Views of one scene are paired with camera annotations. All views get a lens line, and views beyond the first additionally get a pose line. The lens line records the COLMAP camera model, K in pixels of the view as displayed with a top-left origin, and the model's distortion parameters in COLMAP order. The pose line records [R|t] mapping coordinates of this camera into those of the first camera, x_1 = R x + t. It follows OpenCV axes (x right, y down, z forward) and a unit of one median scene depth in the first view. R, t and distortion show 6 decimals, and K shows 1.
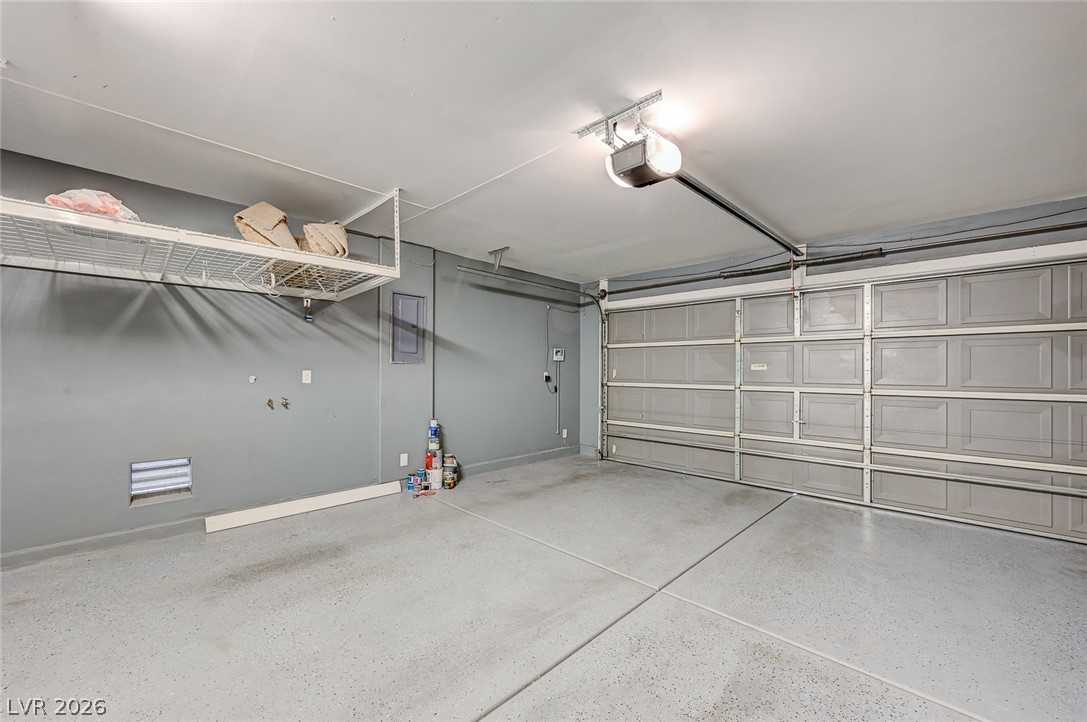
lens RADIAL K [[431.6, 0, 549.9], [0, 431.6, 365.6], [0, 0, 1]] dist [0.000110, -0.000529]
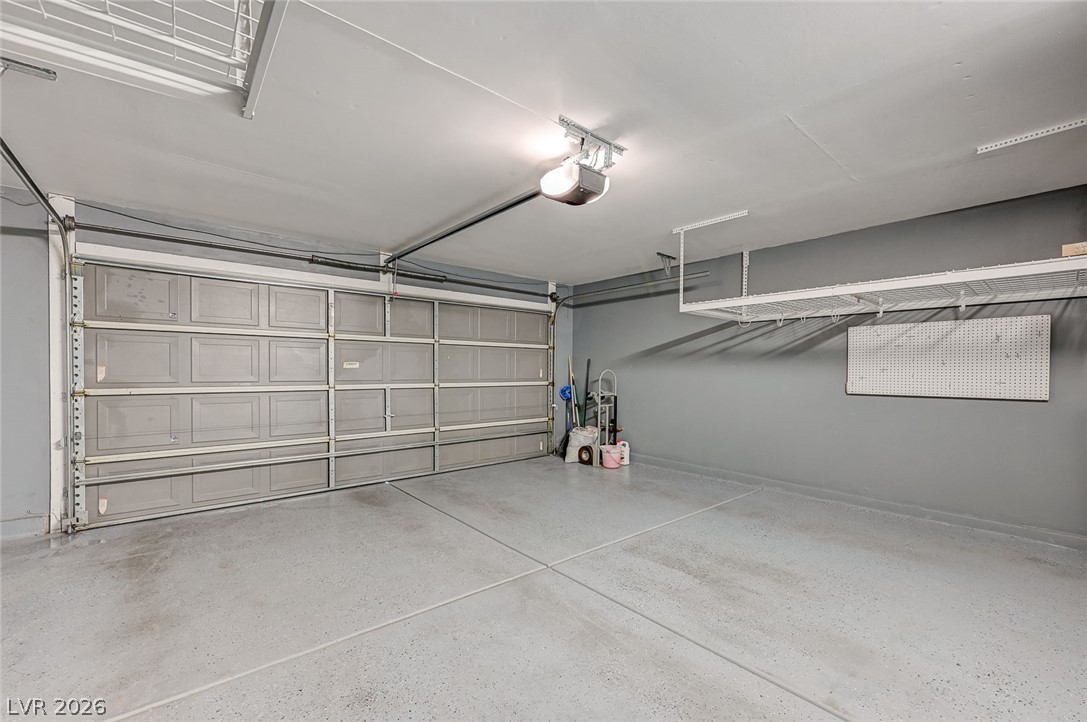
lens RADIAL K [[431.6, 0, 549.5], [0, 431.6, 371.5], [0, 0, 1]] dist [0.000110, -0.000529]
pose [[0.117513, -0.004661, 0.993060, -0.452633], [-0.014846, 0.999869, 0.006450, 0.005398], [-0.992960, -0.015501, 0.117429, 0.464827]]
